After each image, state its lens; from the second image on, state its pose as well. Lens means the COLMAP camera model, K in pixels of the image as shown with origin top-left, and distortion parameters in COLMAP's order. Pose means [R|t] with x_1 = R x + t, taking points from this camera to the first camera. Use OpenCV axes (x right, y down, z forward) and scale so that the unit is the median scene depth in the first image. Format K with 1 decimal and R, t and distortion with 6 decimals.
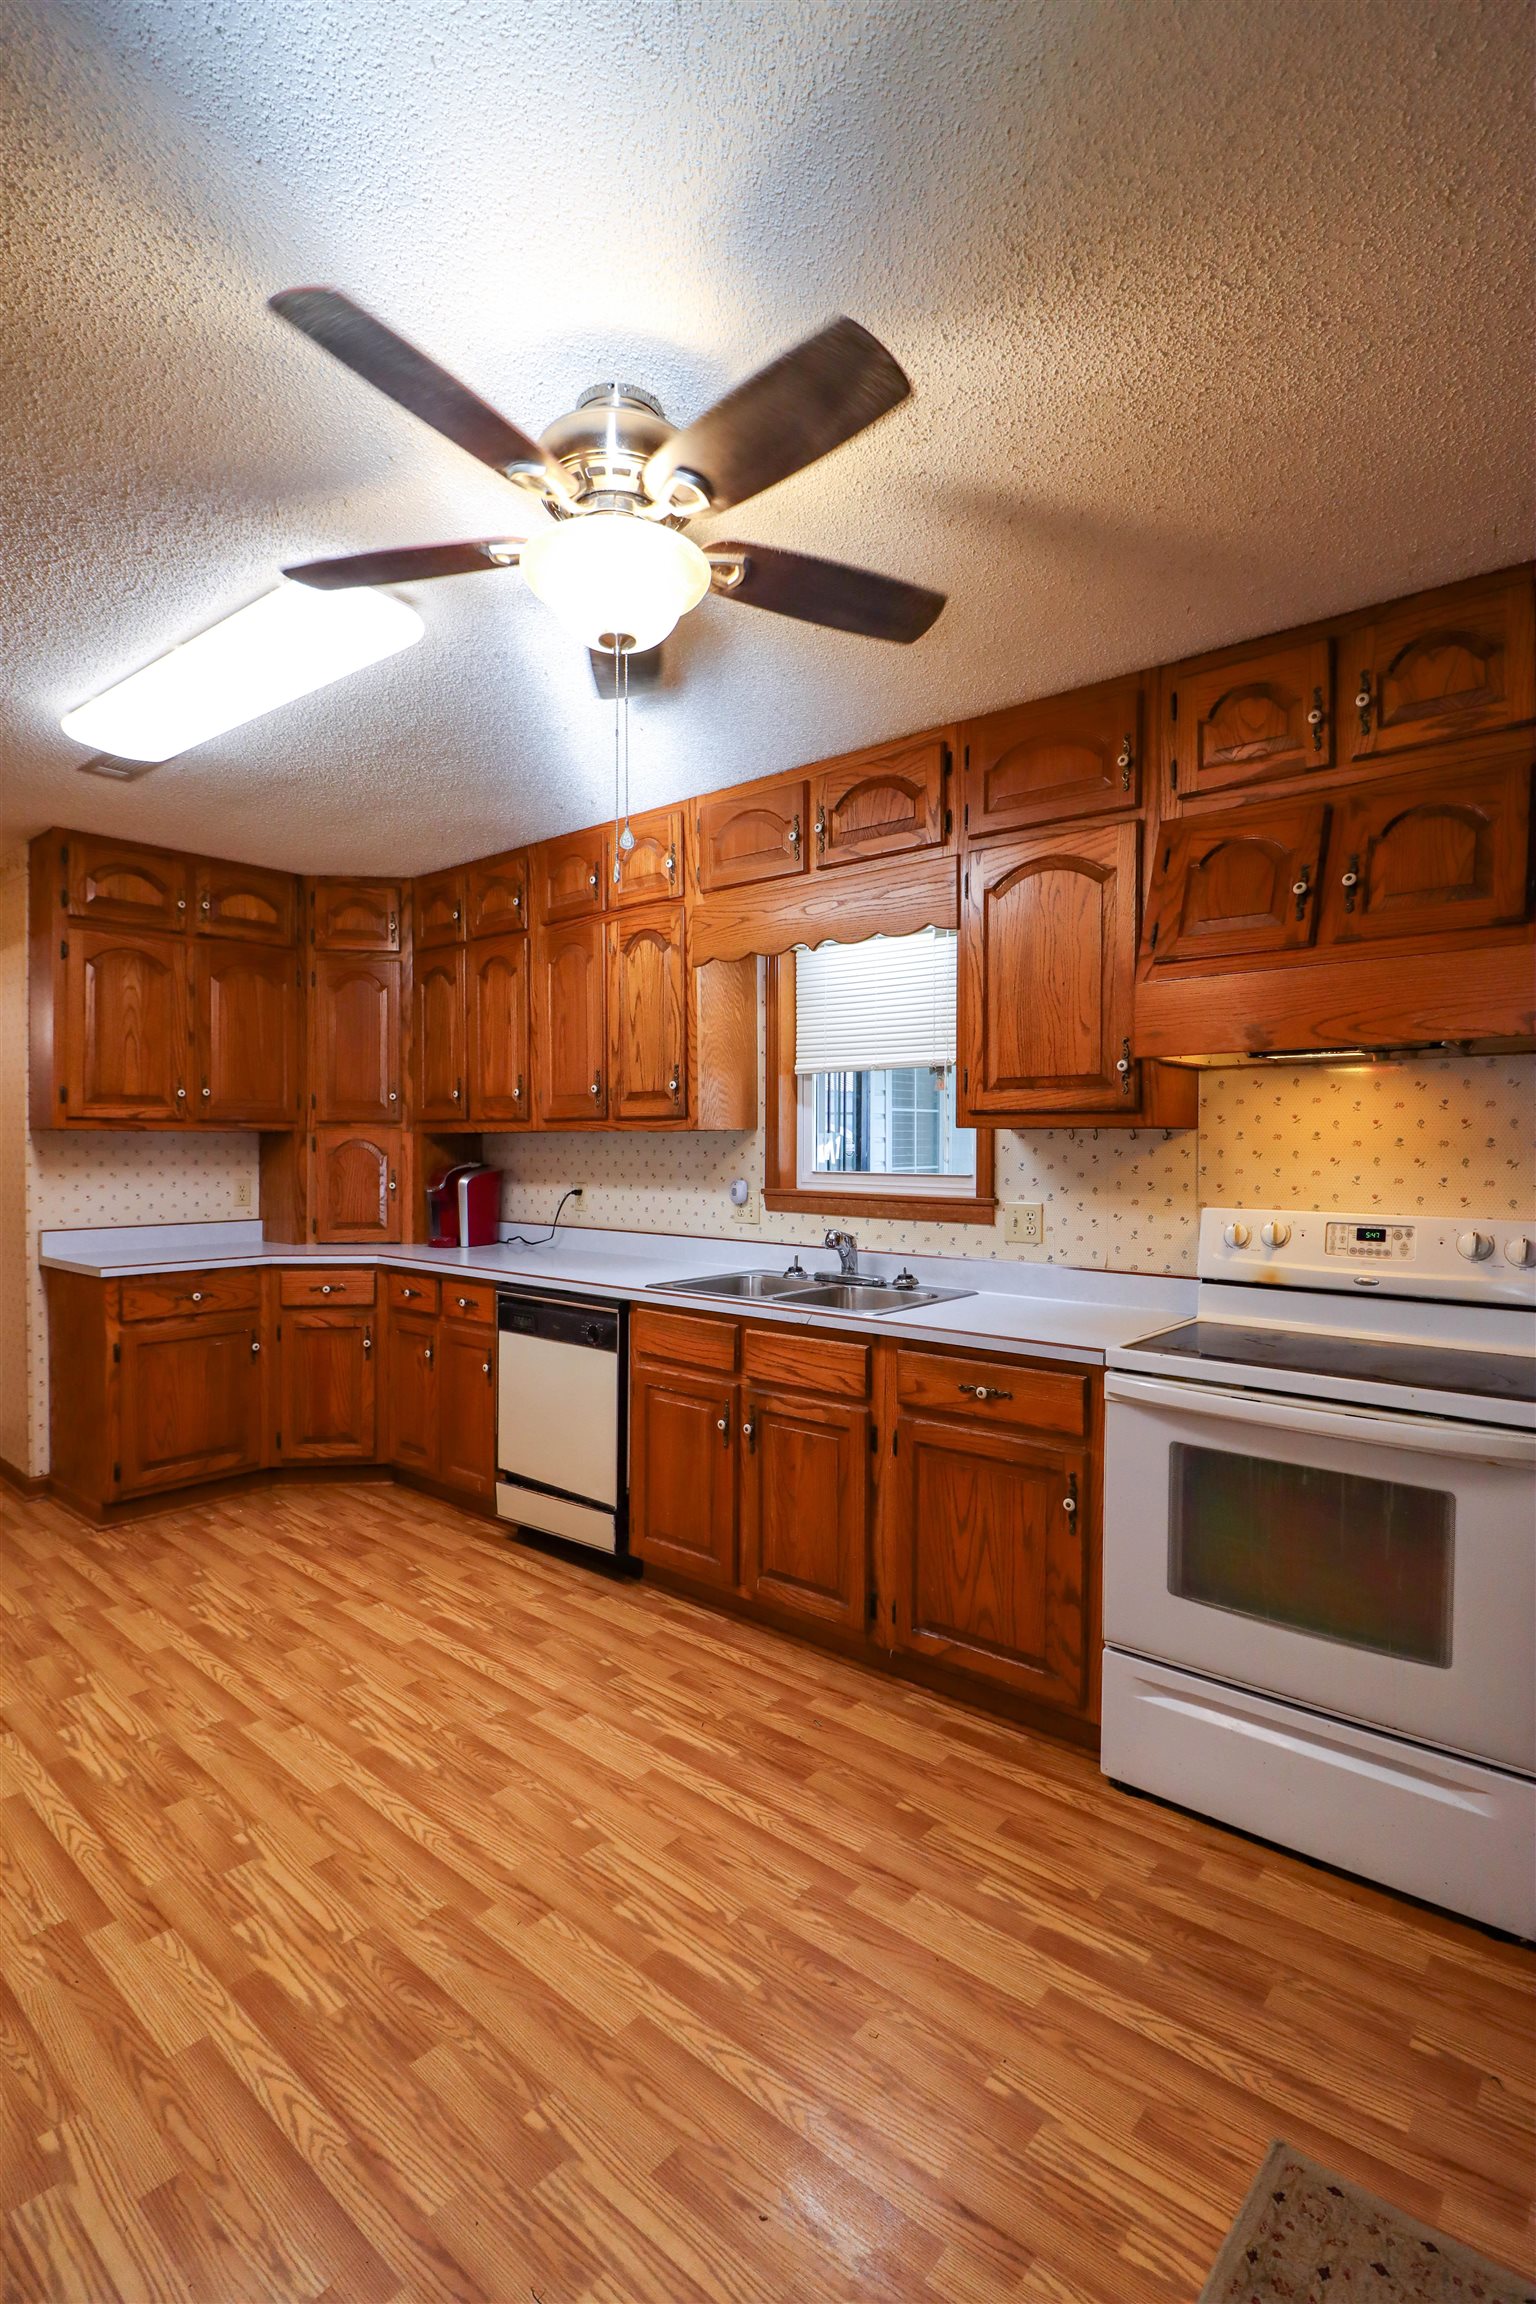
lens RADIAL K [[1066.9, 0, 764.4], [0, 1066.9, 1143.6], [0, 0, 1]] dist [-0.005916, -0.008742]
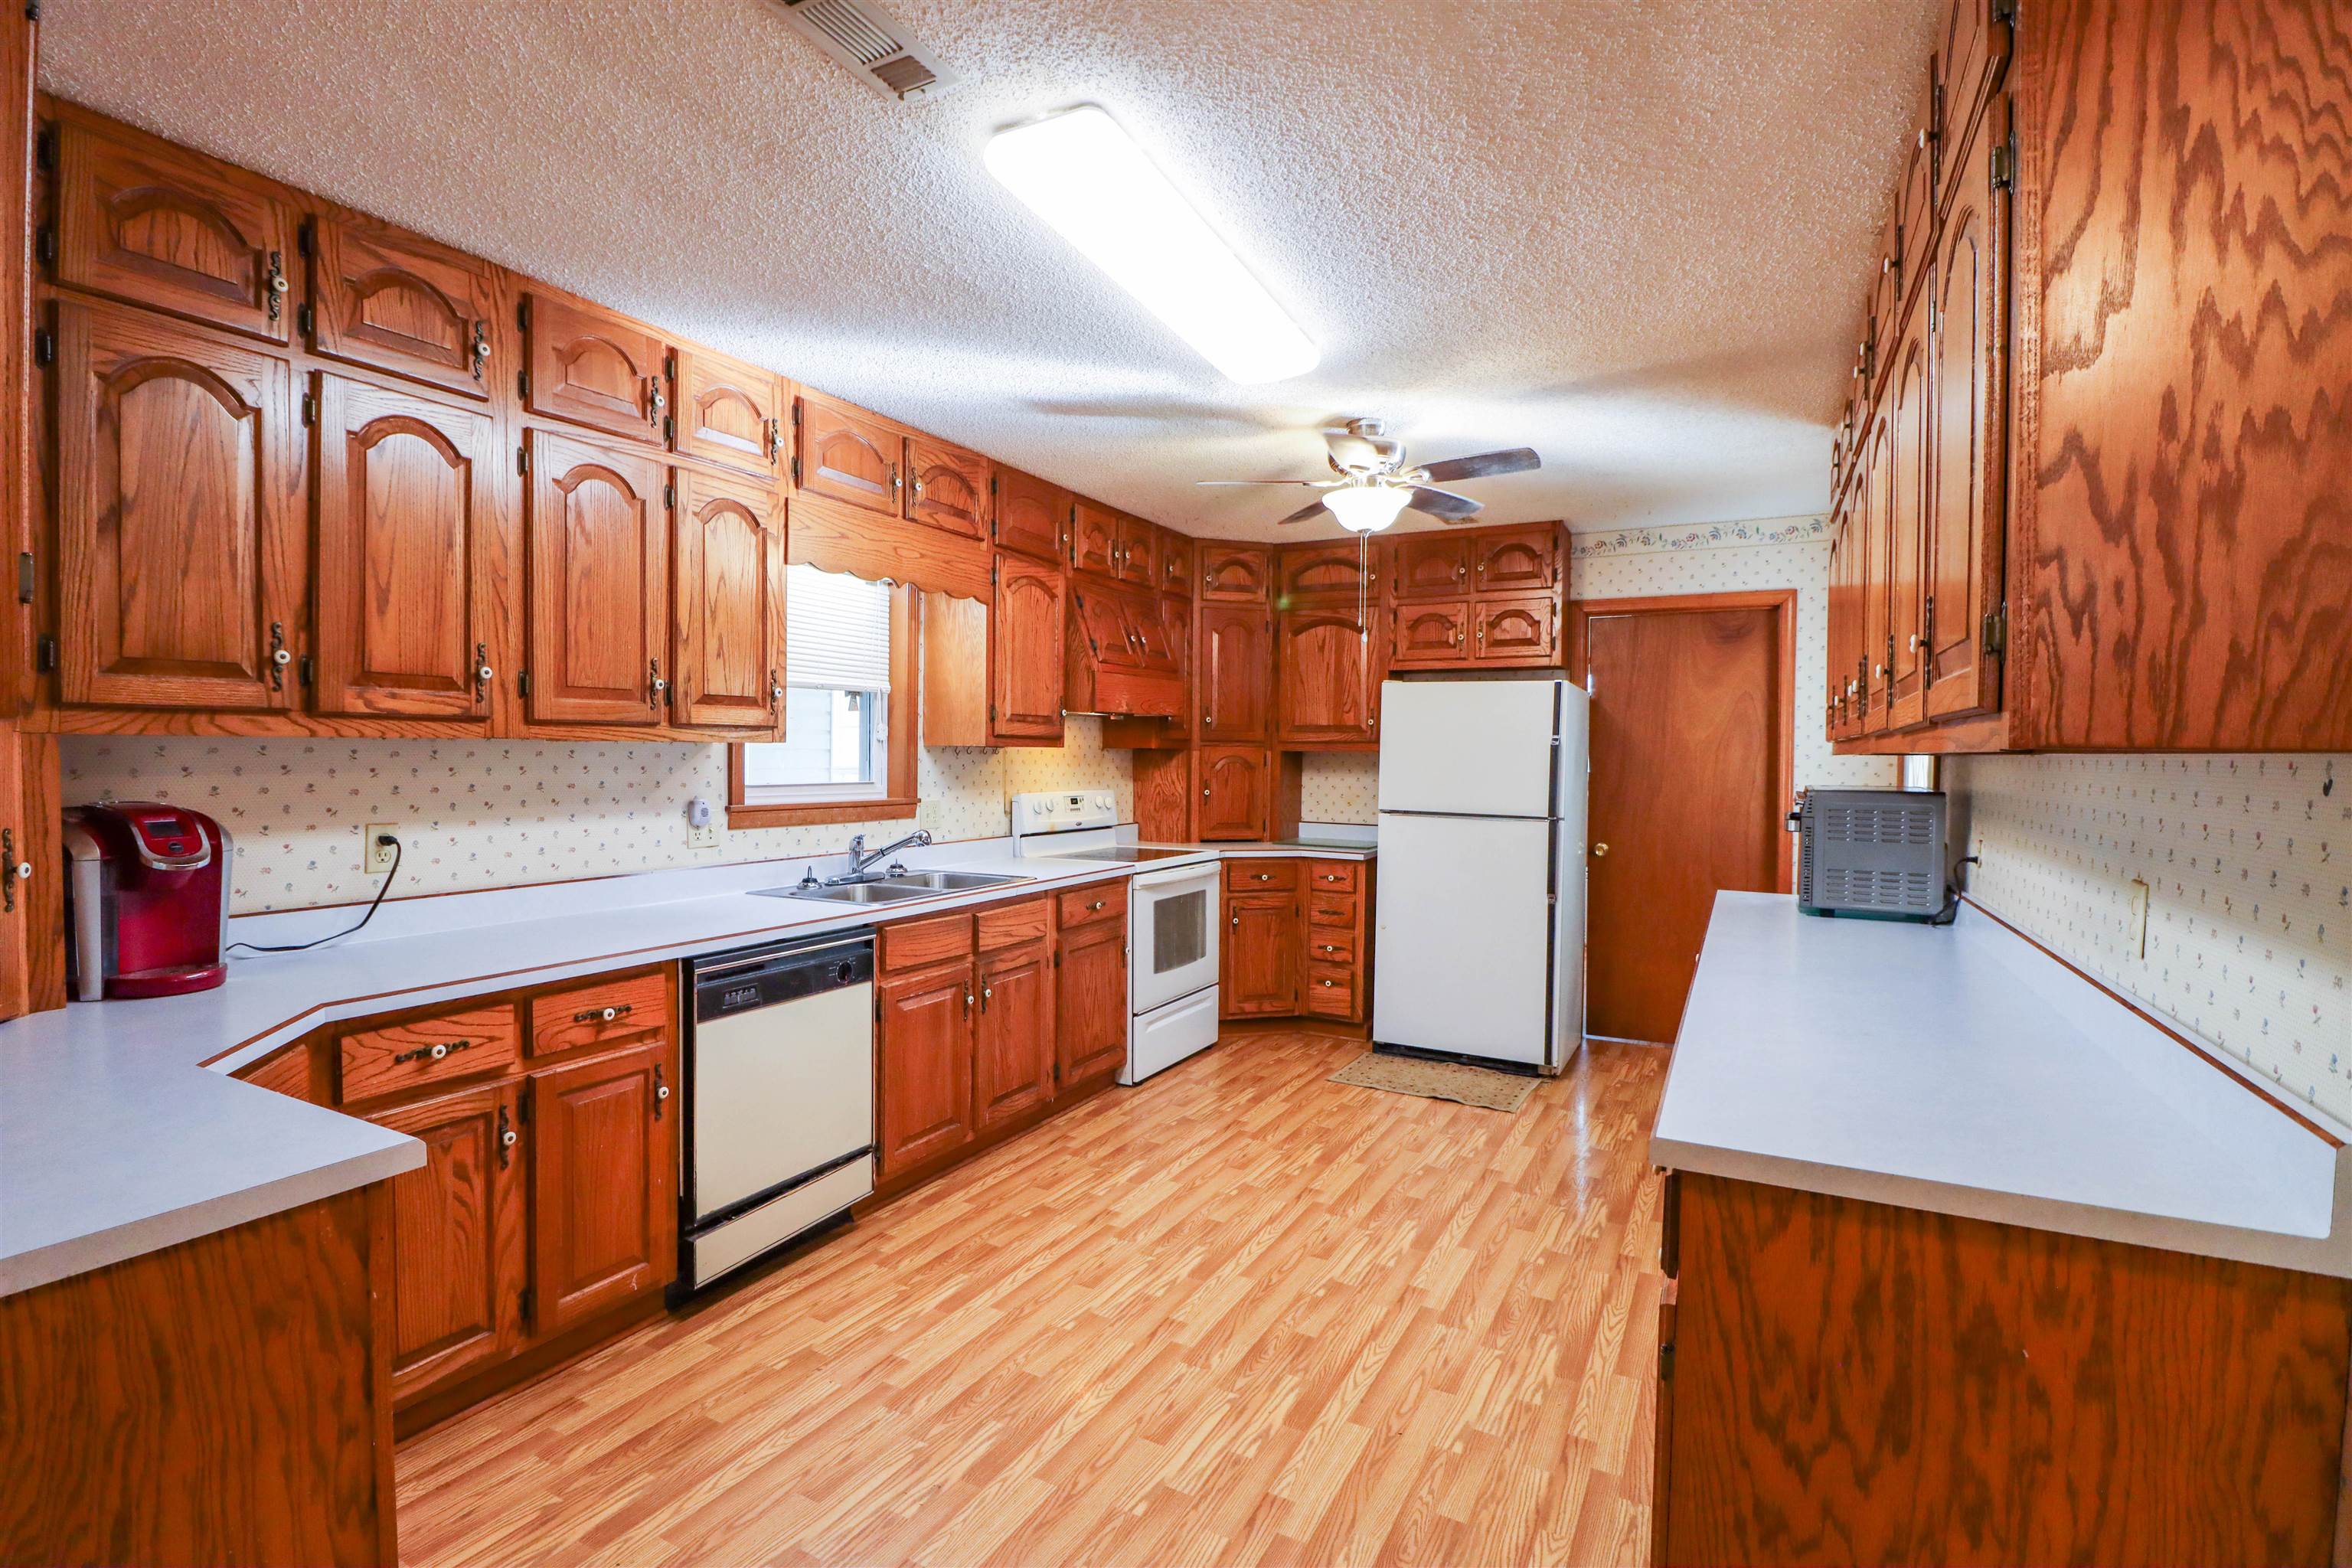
lens RADIAL K [[1089.2, 0, 1176.1], [0, 1089.2, 787.2], [0, 0, 1]] dist [-0.005916, -0.008742]
pose [[-0.212904, -0.039114, 0.976290, -1.266981], [-0.013790, 0.999219, 0.037026, -0.017437], [-0.976976, -0.005580, -0.213277, 1.058083]]
